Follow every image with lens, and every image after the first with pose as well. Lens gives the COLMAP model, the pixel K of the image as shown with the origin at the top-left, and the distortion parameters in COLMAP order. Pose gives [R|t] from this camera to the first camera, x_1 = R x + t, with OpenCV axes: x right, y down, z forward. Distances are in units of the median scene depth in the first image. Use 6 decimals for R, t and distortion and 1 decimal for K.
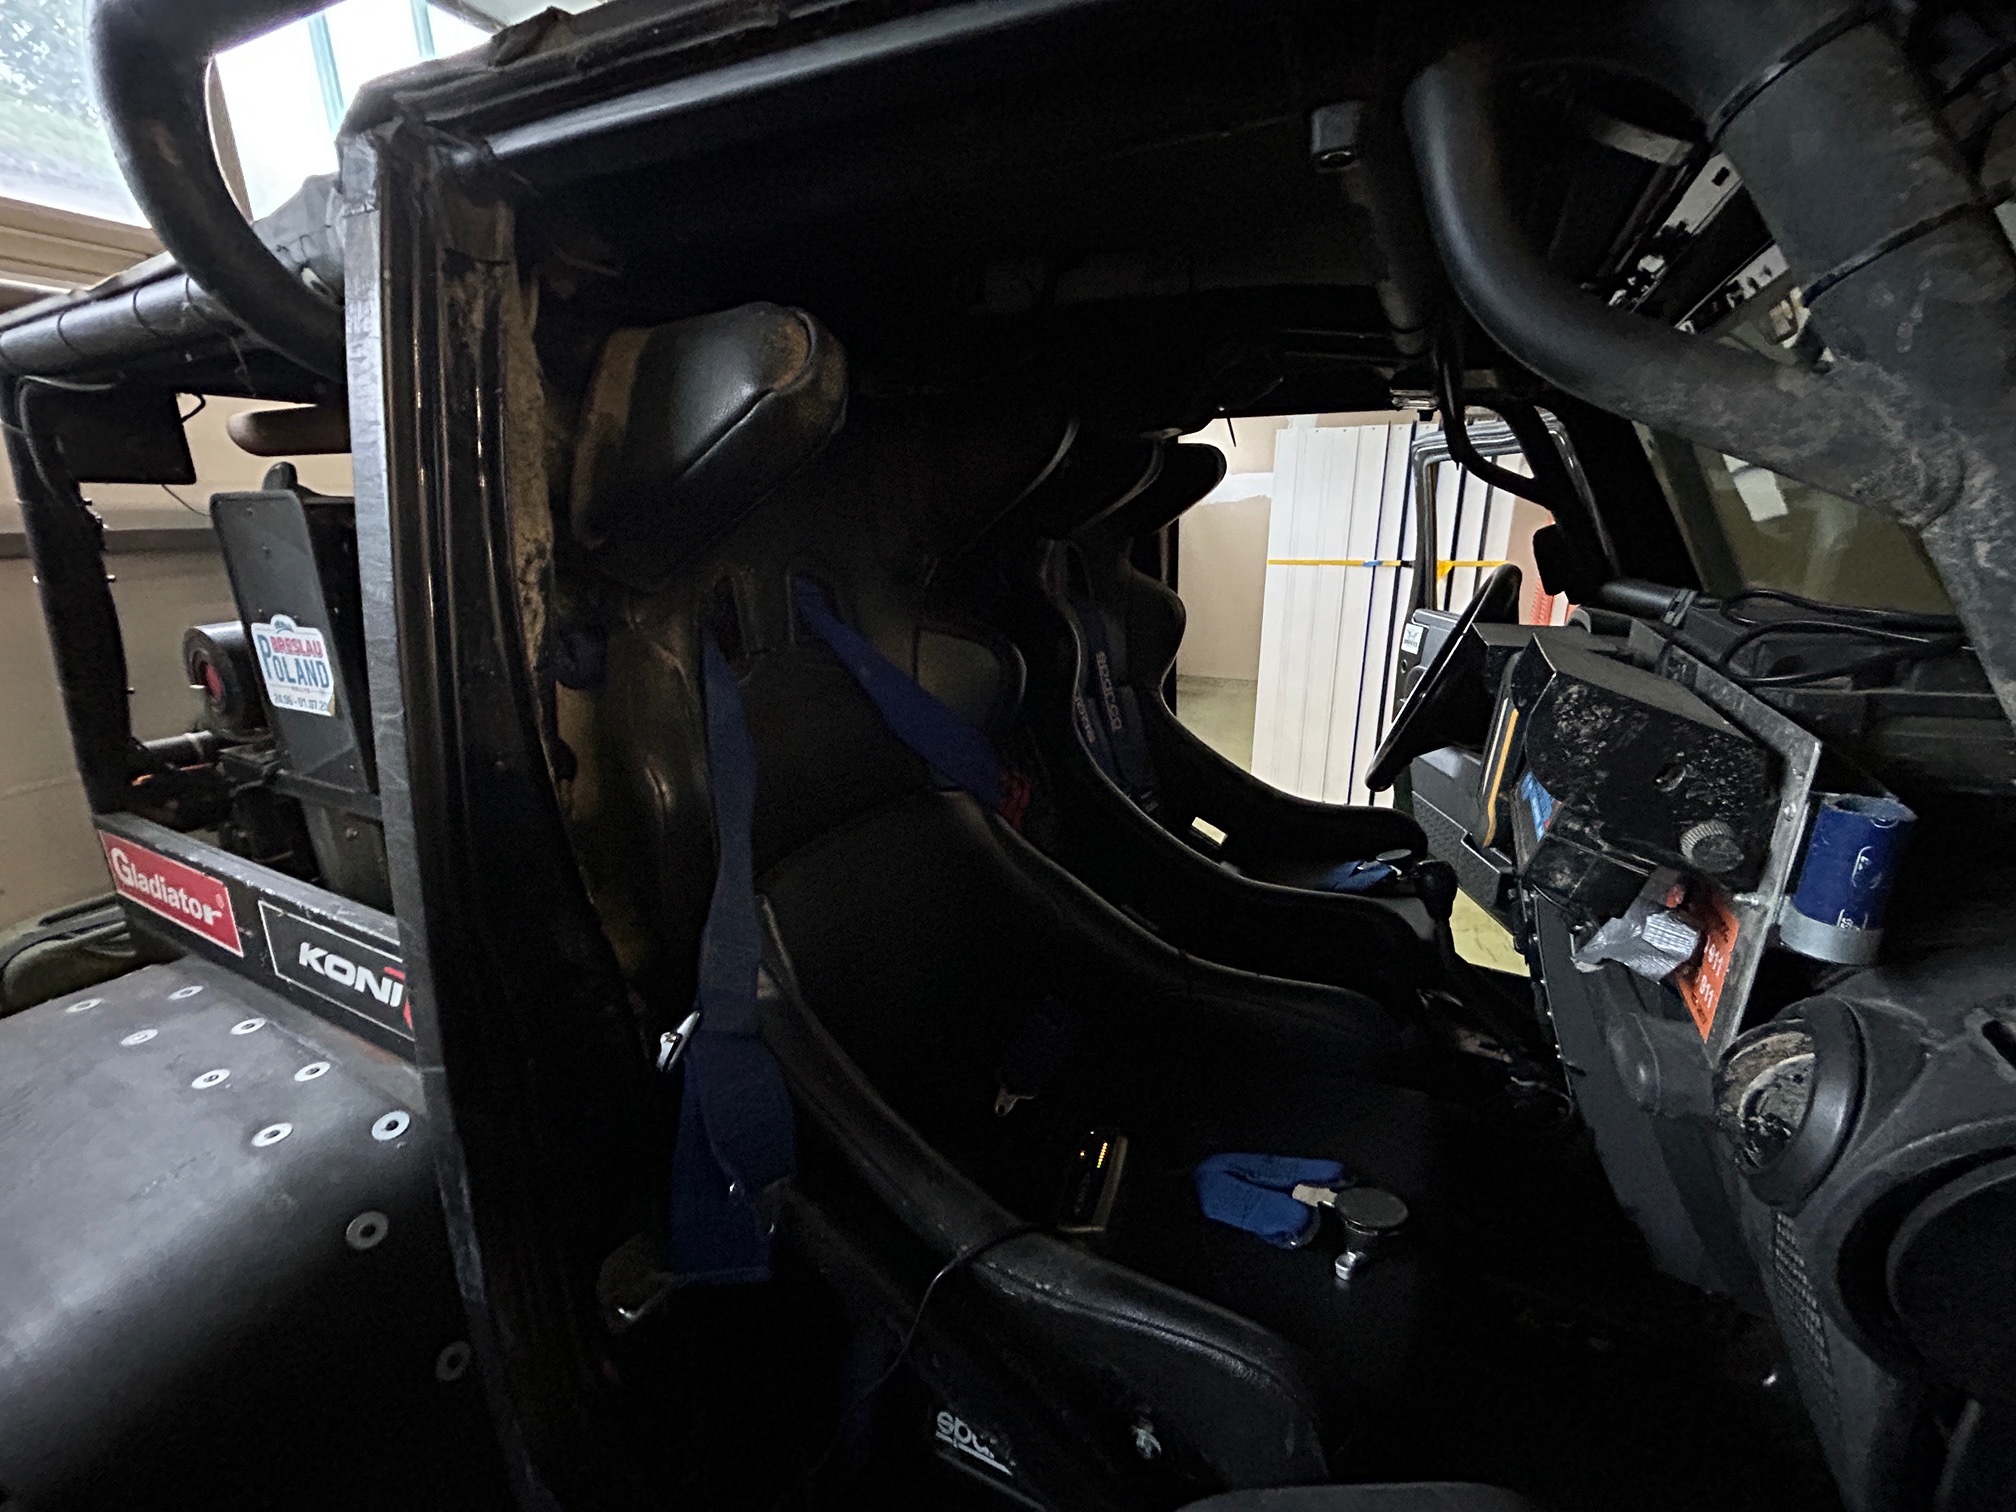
lens RADIAL K [[823.3, 0, 1009.0], [0, 823.3, 750.2], [0, 0, 1]] dist [0.002937, -0.000533]
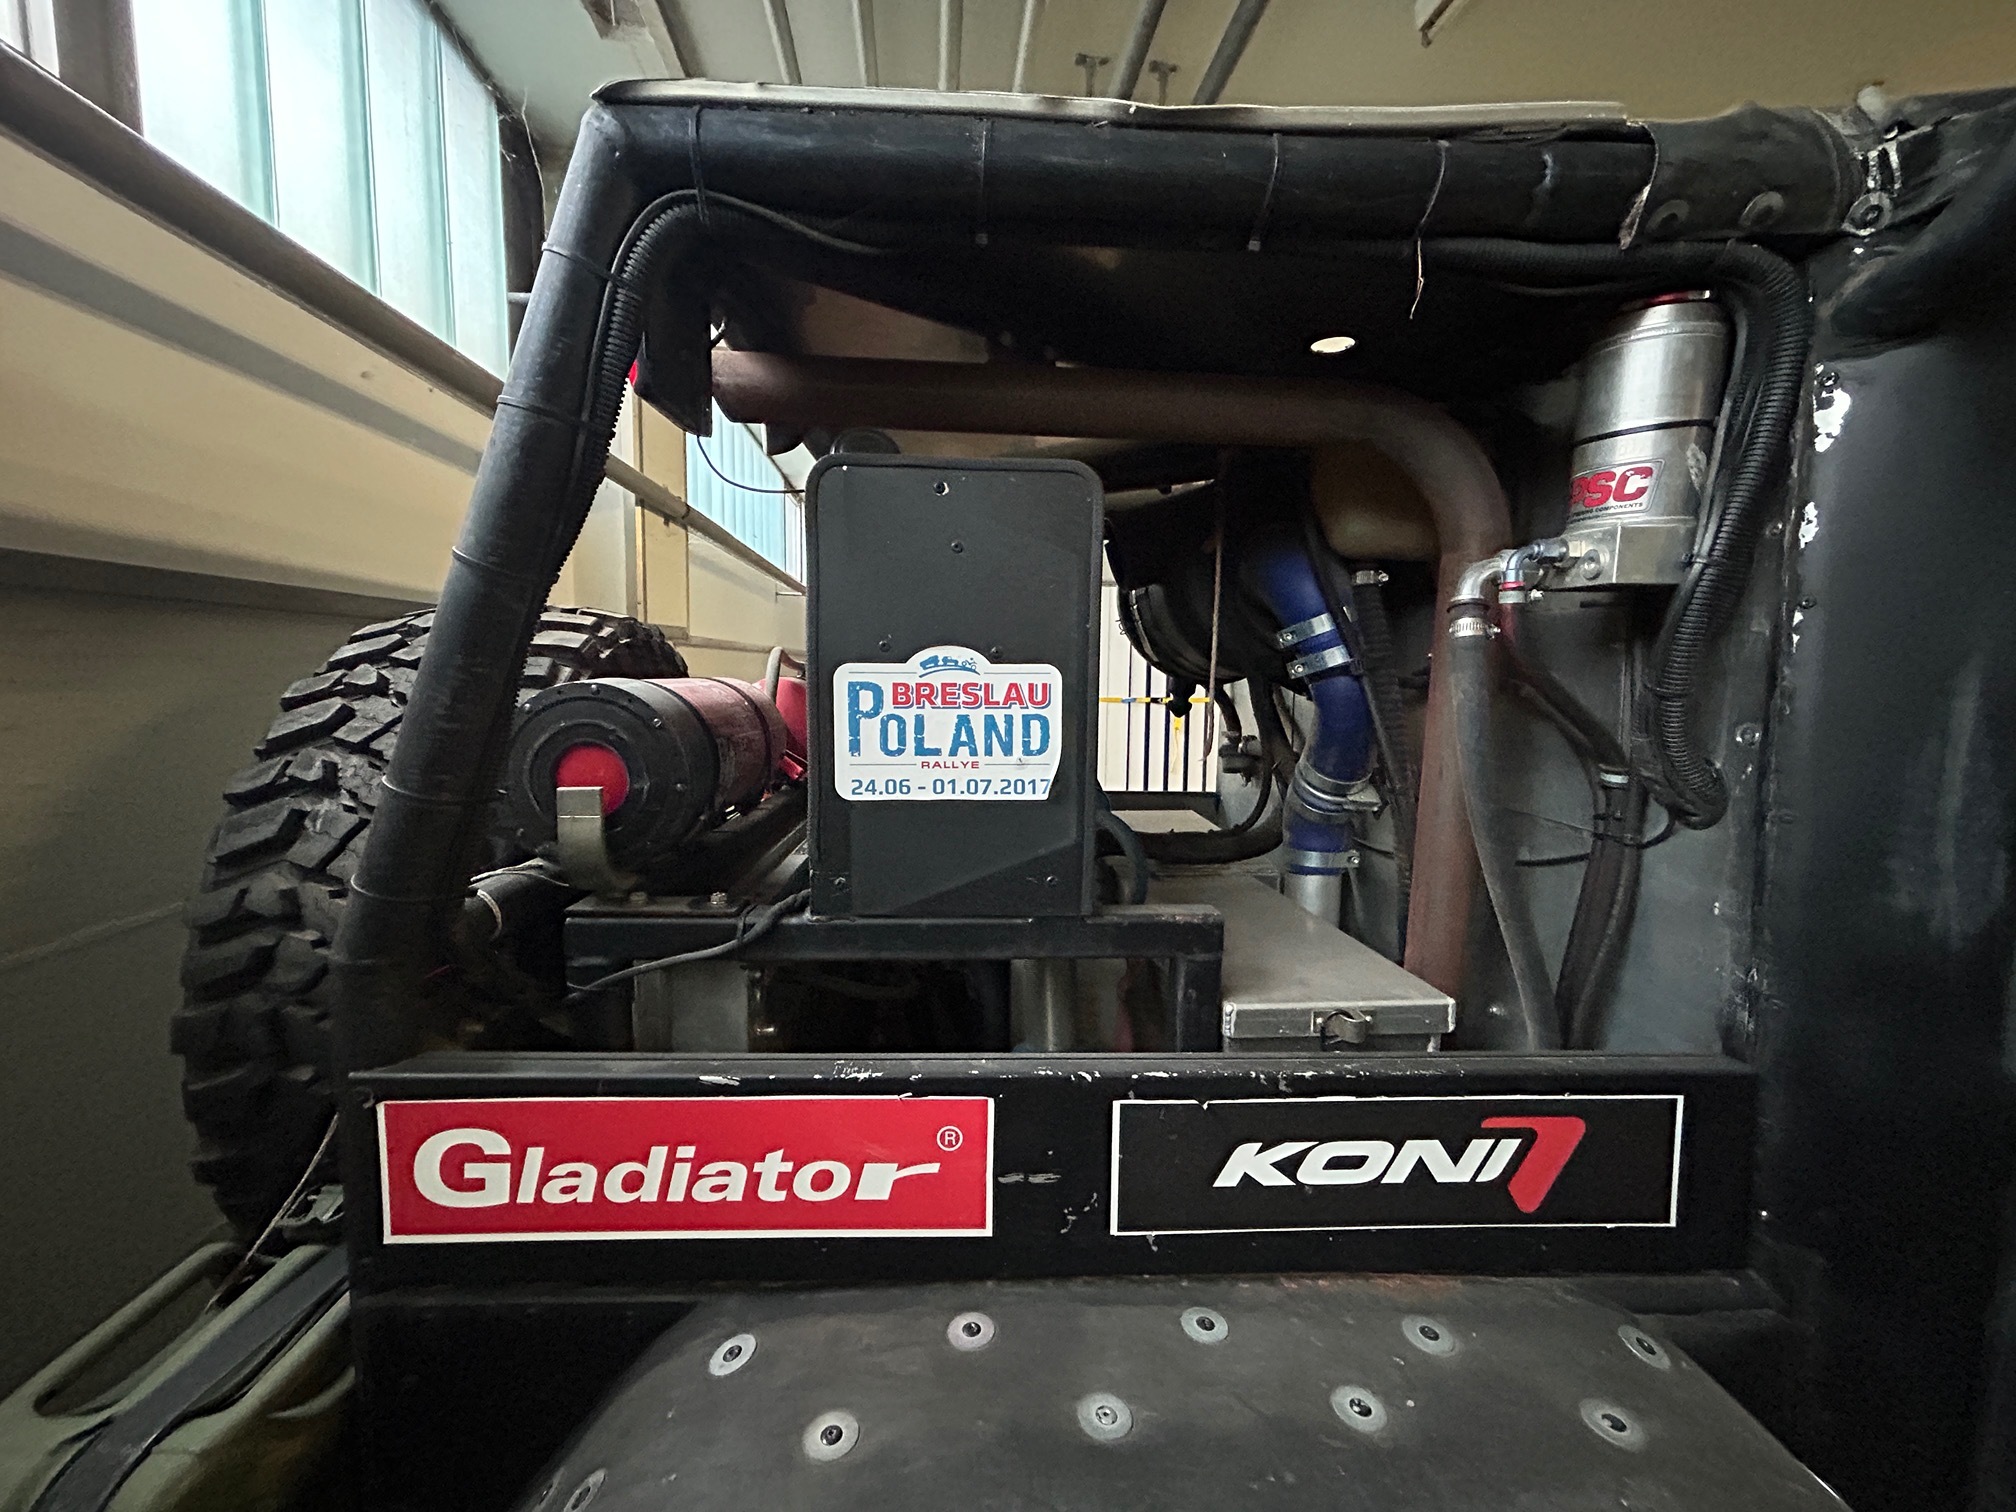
lens RADIAL K [[823.3, 0, 1008.7], [0, 823.3, 755.2], [0, 0, 1]] dist [0.002937, -0.000533]
pose [[0.861116, -0.024544, 0.507816, -1.136998], [0.116735, 0.981693, -0.150503, 0.018522], [-0.494826, 0.188881, 0.848217, 0.444912]]
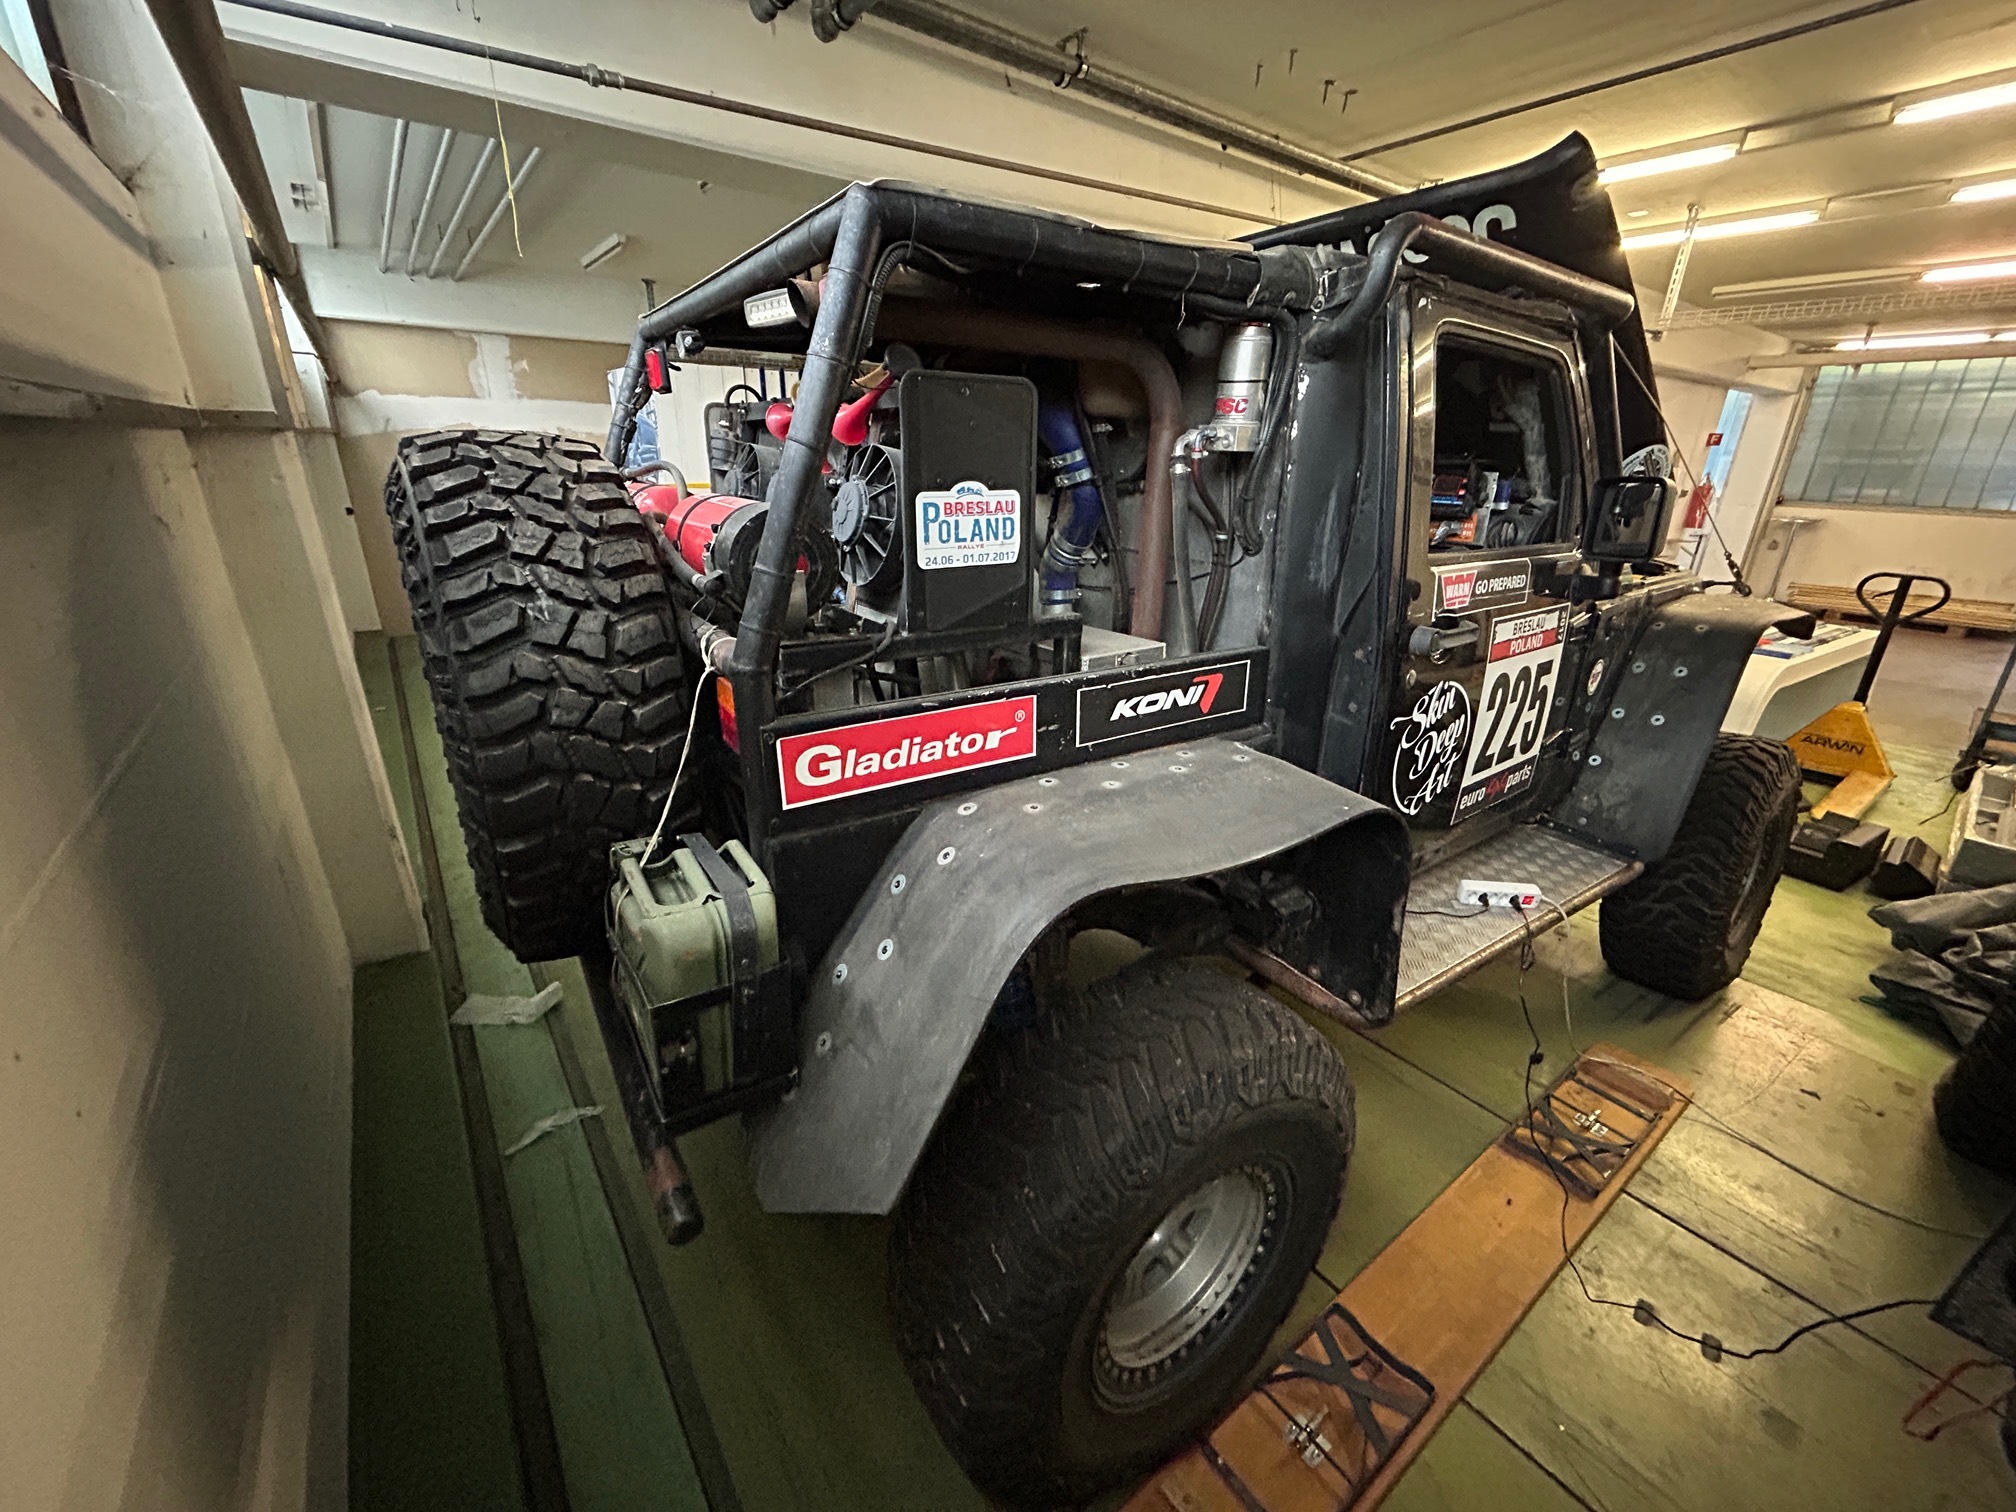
lens RADIAL K [[823.3, 0, 1014.1], [0, 823.3, 760.9], [0, 0, 1]] dist [0.002937, -0.000533]
pose [[0.469996, -0.288460, 0.834203, -1.913635], [0.224105, 0.953120, 0.203319, -0.005982], [-0.853745, 0.091390, 0.512608, 0.362162]]
